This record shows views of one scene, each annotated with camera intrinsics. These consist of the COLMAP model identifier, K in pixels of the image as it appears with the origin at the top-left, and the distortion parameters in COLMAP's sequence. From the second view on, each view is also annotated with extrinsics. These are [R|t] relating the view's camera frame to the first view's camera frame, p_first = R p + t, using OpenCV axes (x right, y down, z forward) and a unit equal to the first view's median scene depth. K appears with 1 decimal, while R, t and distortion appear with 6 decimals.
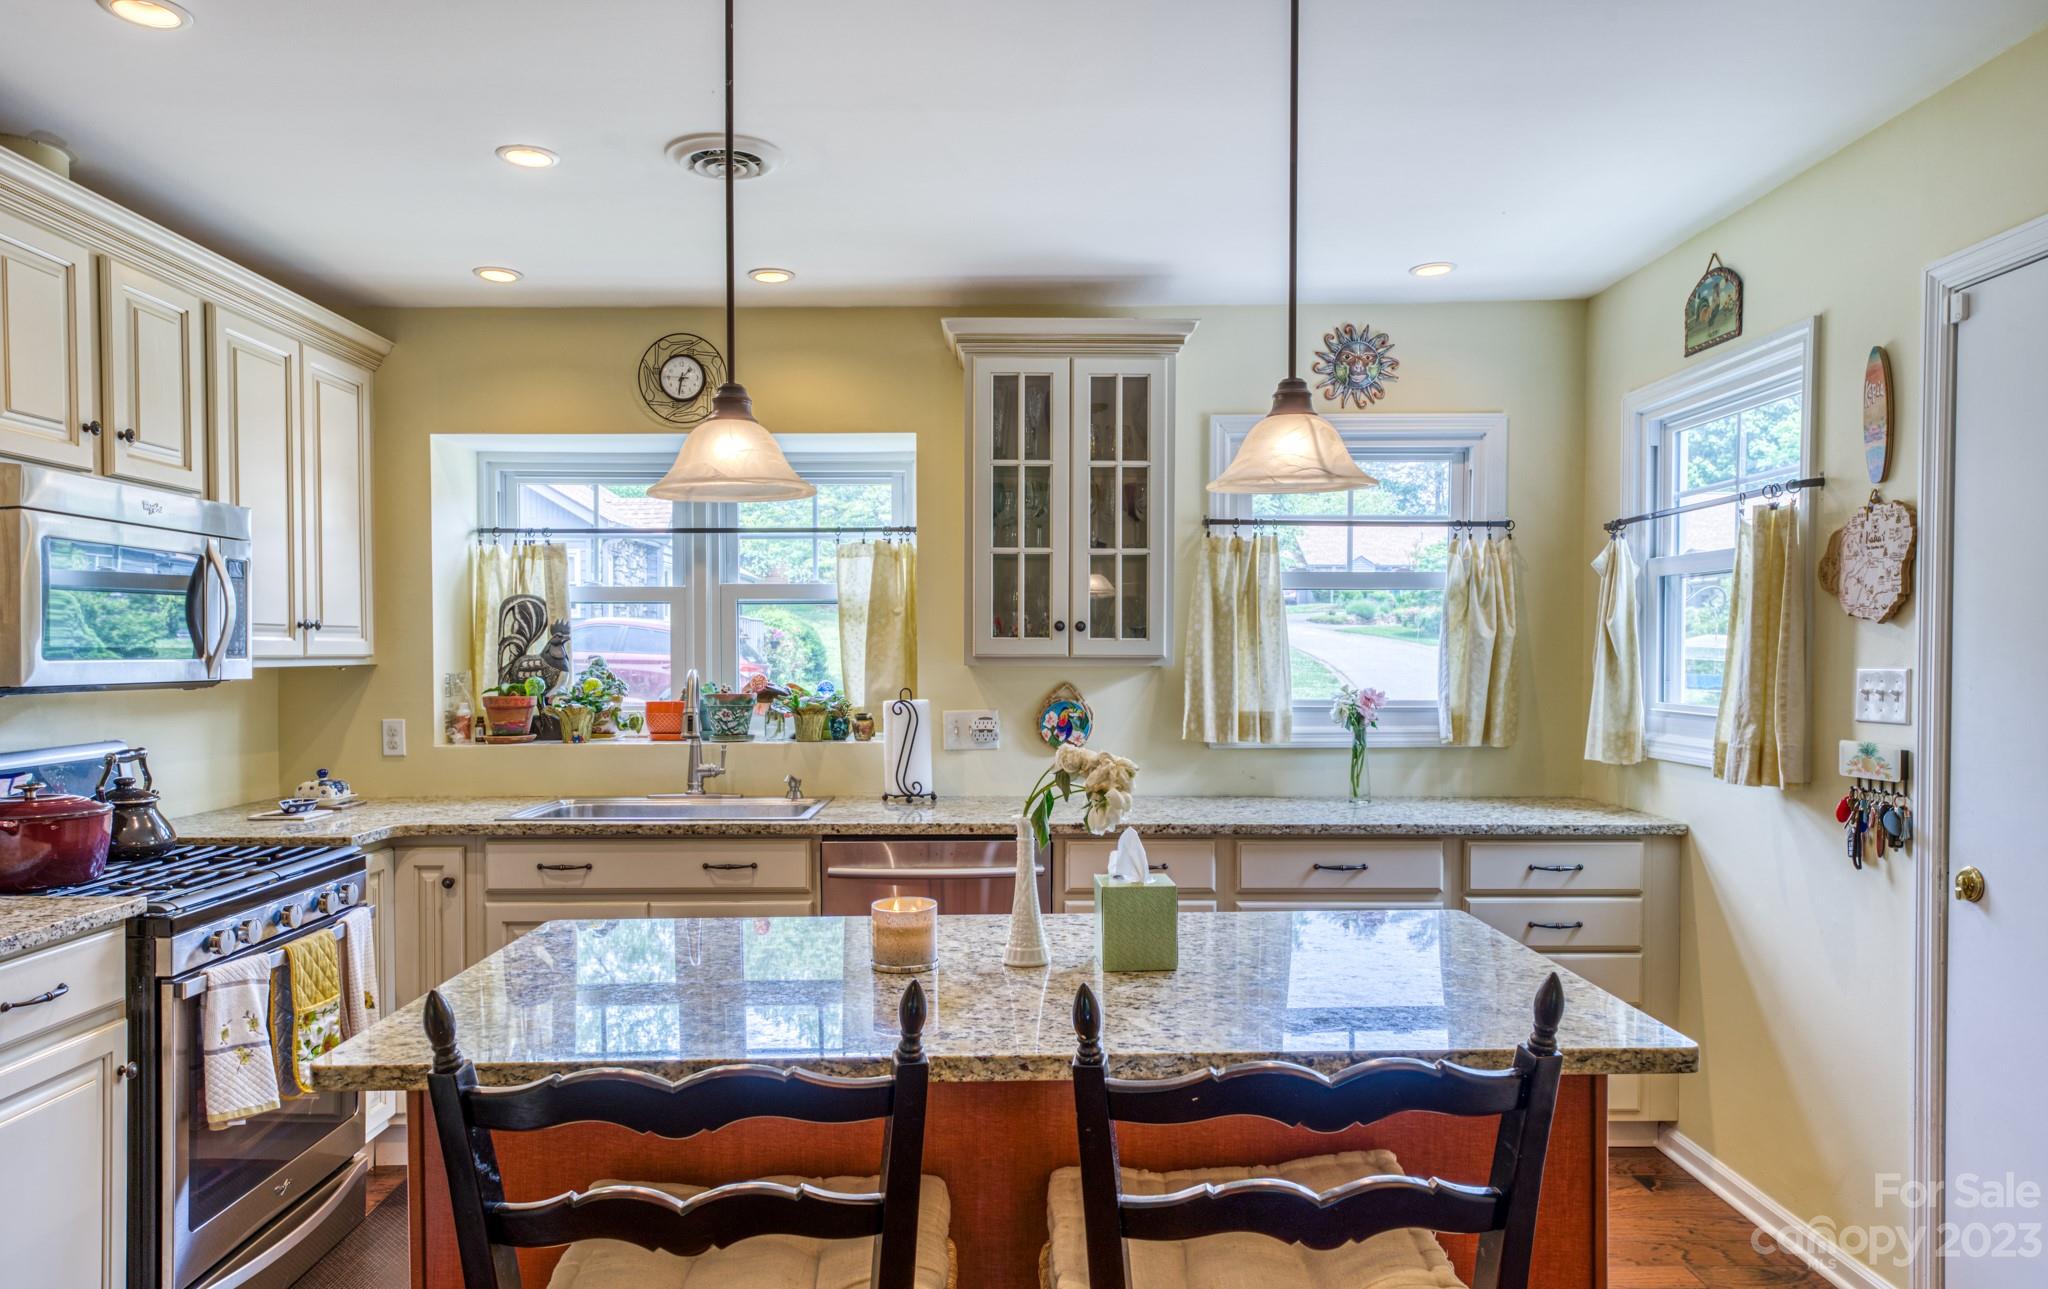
lens RADIAL K [[1338.7, 0, 1022.7], [0, 1338.7, 684.6], [0, 0, 1]] dist [0.020024, 0.001652]
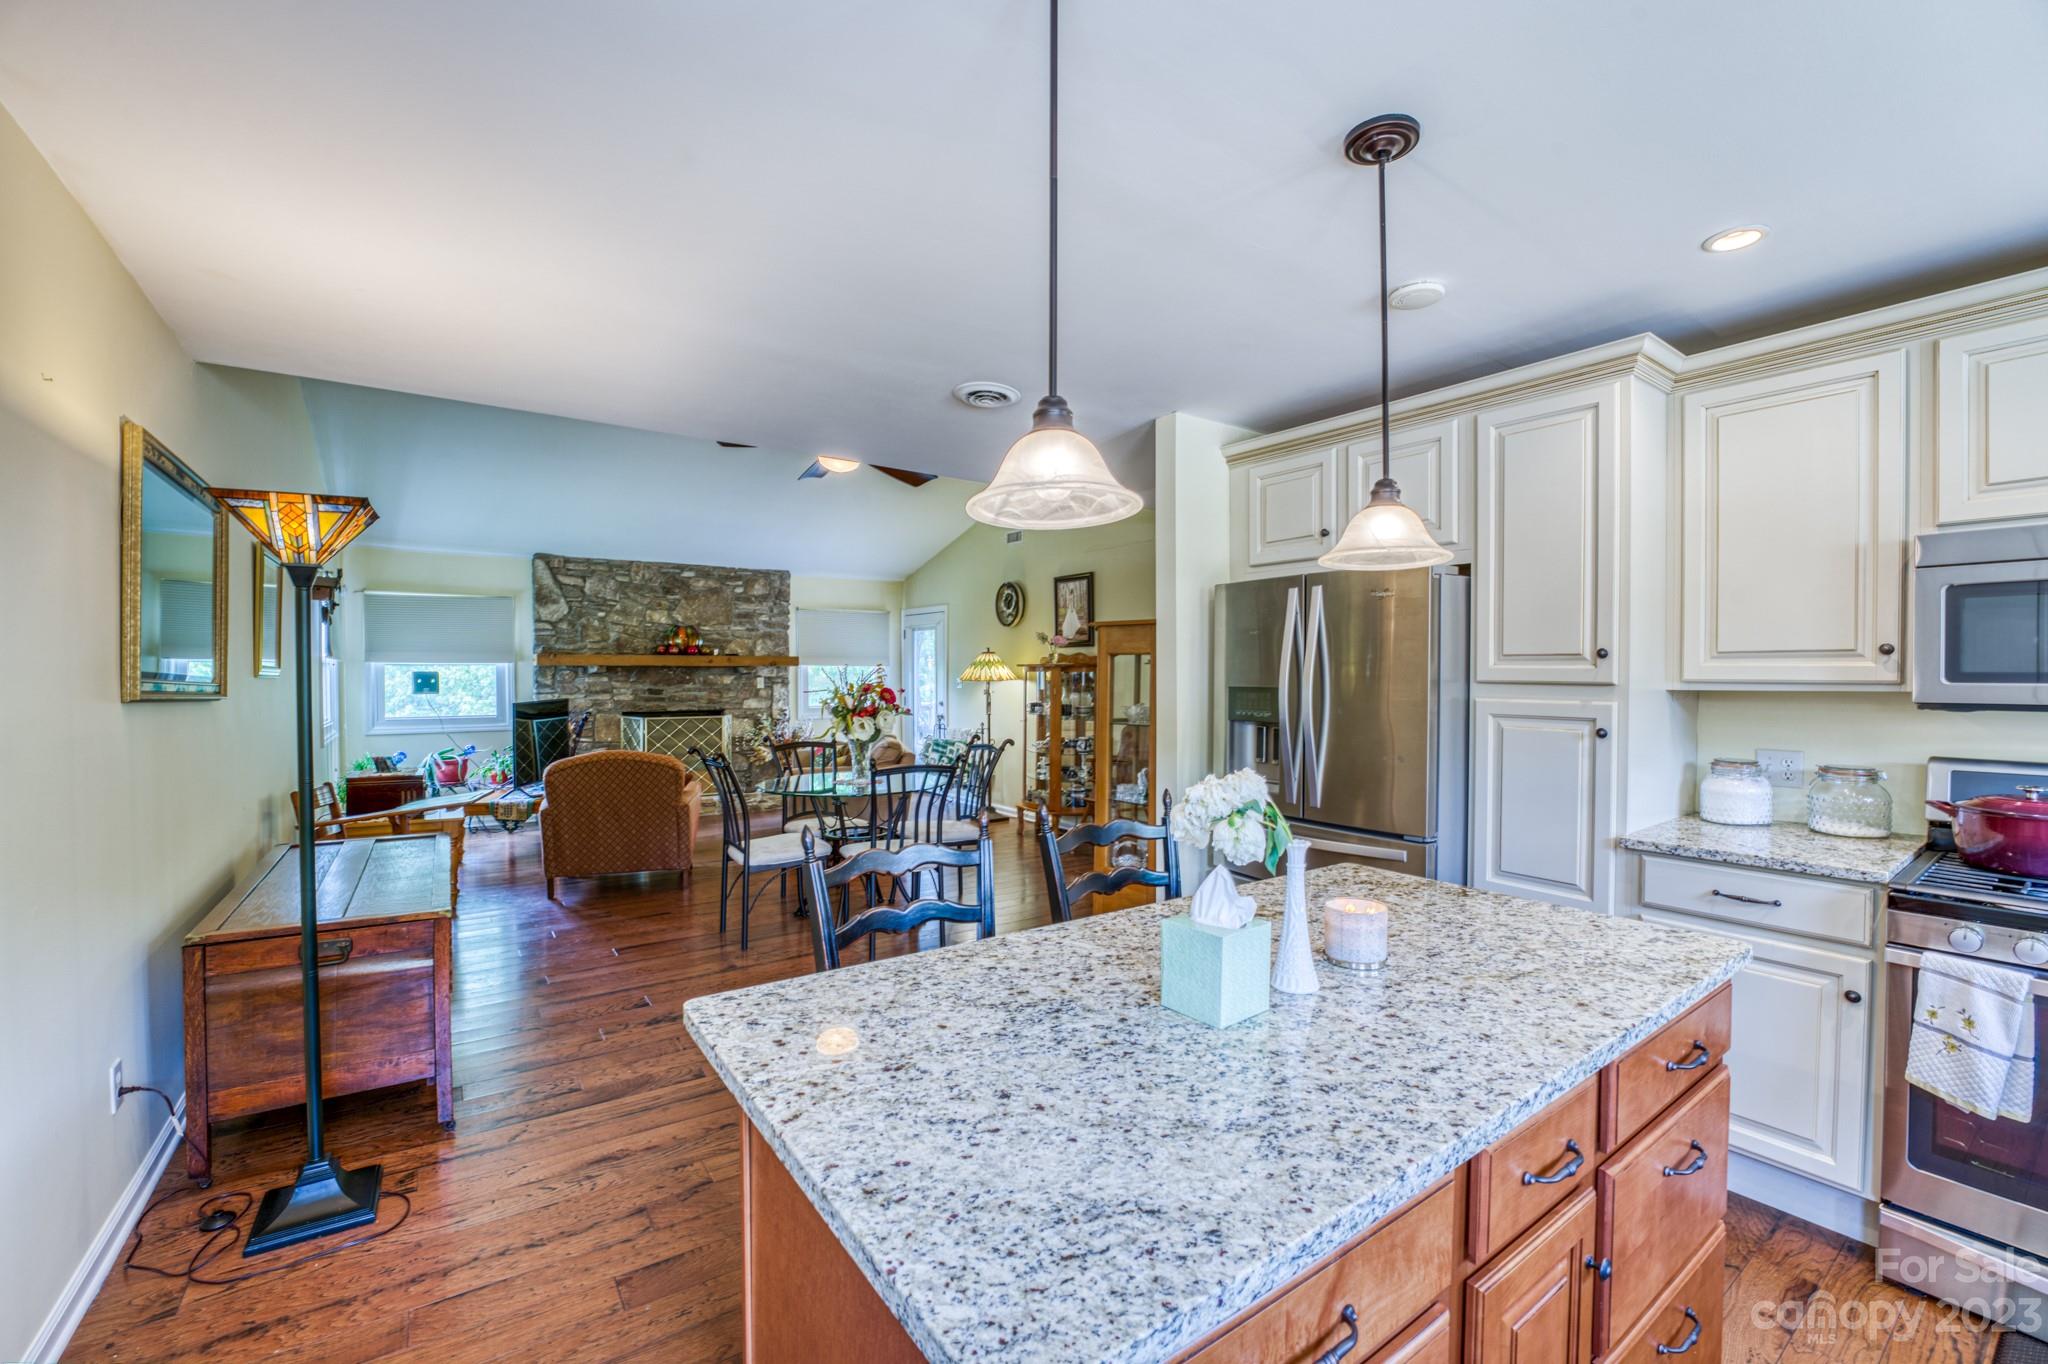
lens RADIAL K [[837.0, 0, 1019.0], [0, 837.0, 688.0], [0, 0, 1]] dist [-0.031770, 0.004058]
pose [[-0.825730, 0.011513, -0.563948, 0.284045], [-0.012379, 0.999181, 0.038525, -0.021203], [0.563929, 0.038793, -0.824912, 0.752871]]
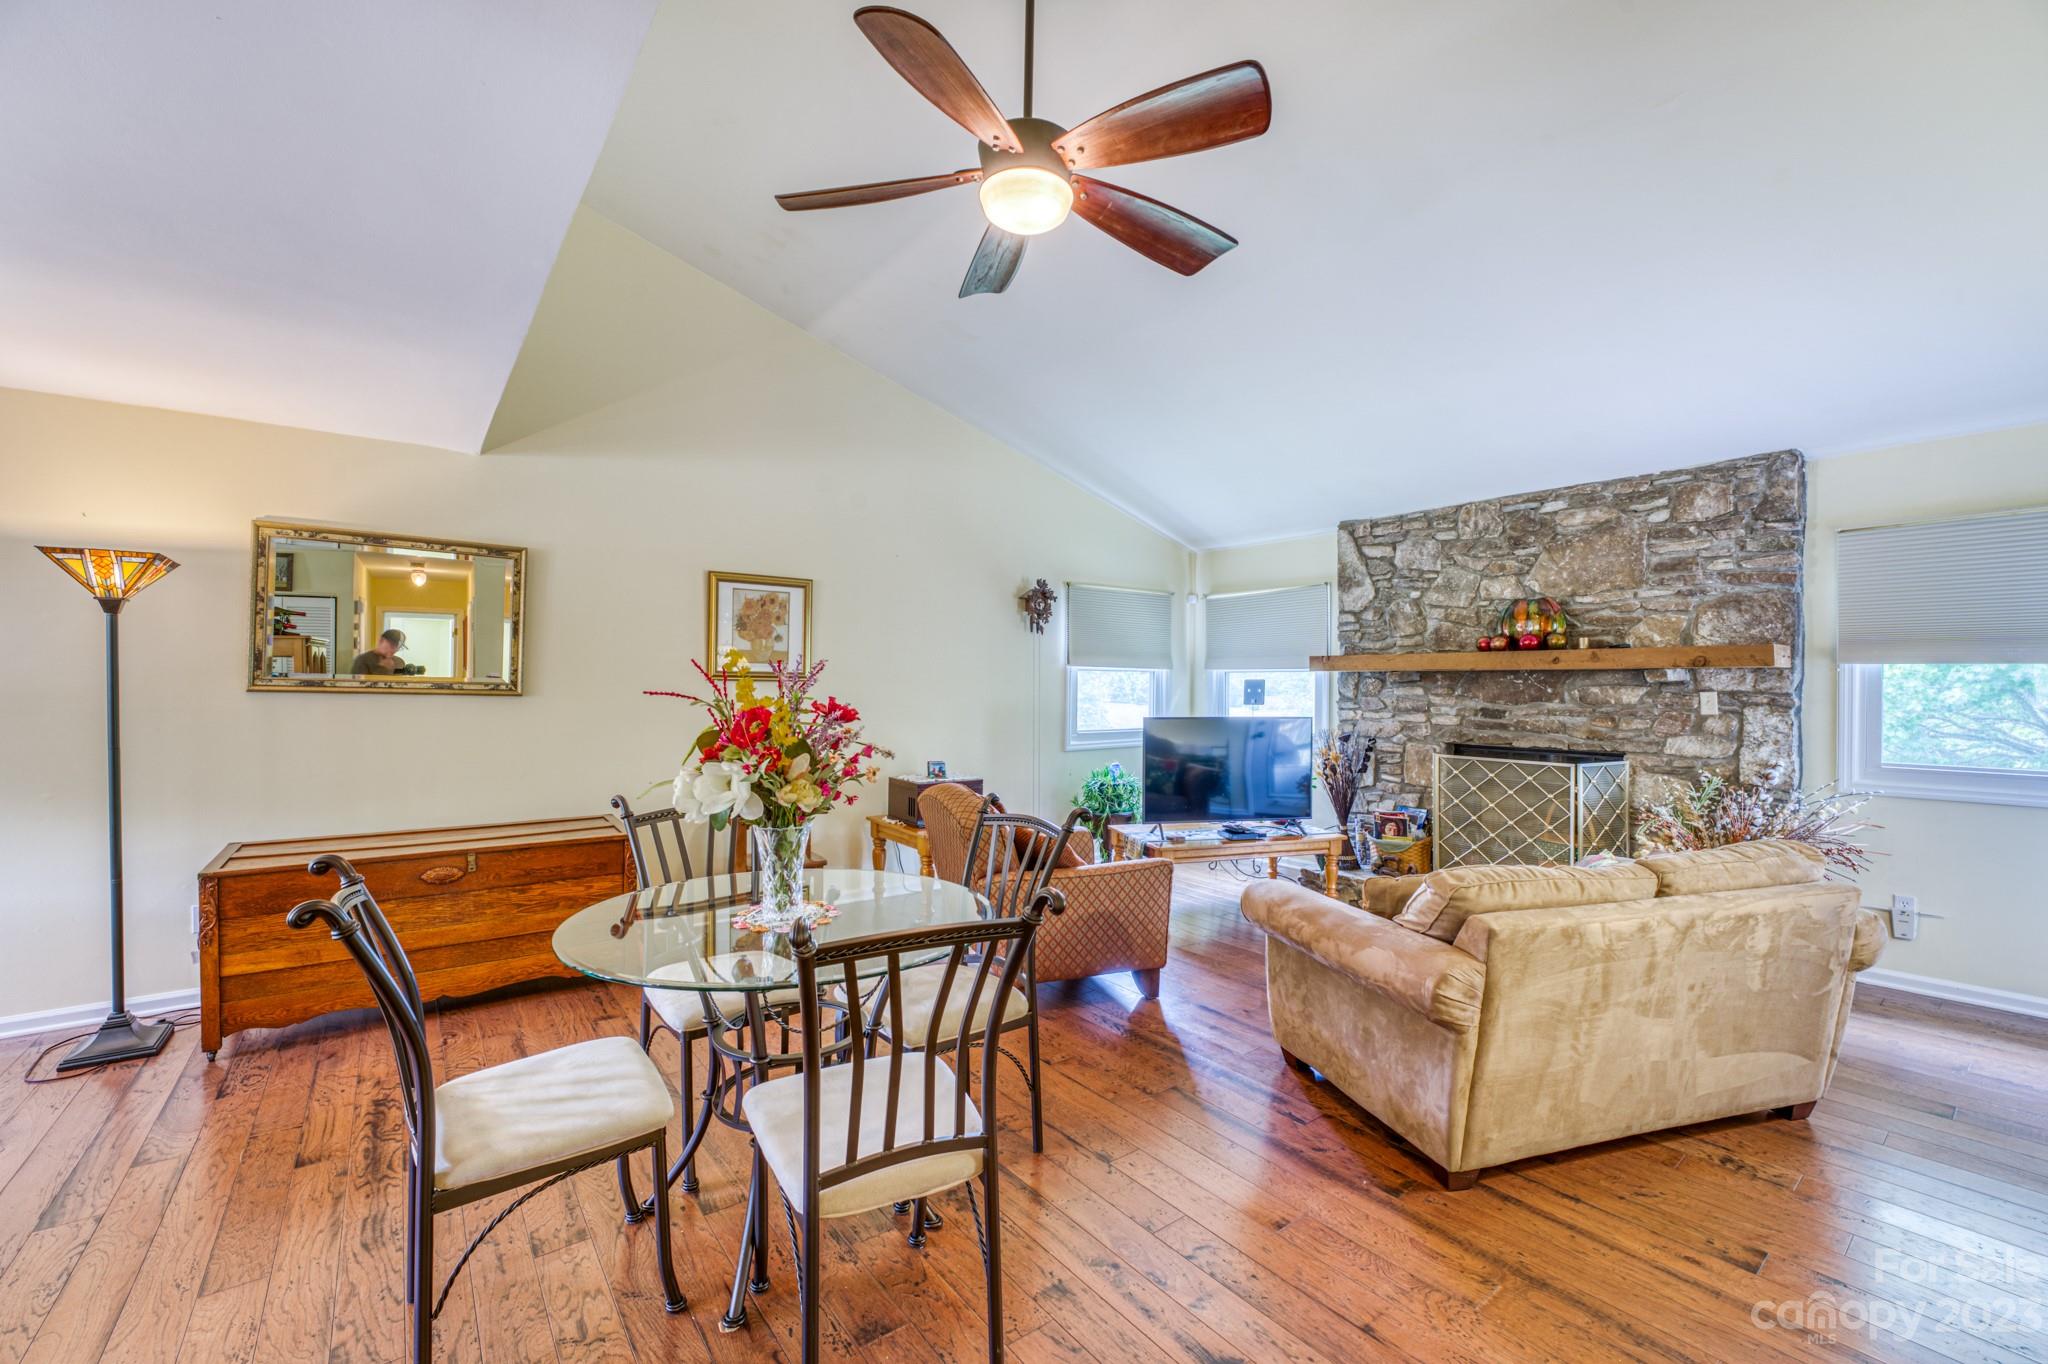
lens RADIAL K [[837.0, 0, 1019.0], [0, 837.0, 688.0], [0, 0, 1]] dist [-0.031770, 0.004058]
pose [[-0.588382, -0.005613, 0.808564, -0.757667], [0.014835, 0.999733, 0.017736, 0.009896], [-0.808447, 0.022431, -0.588142, -0.189896]]
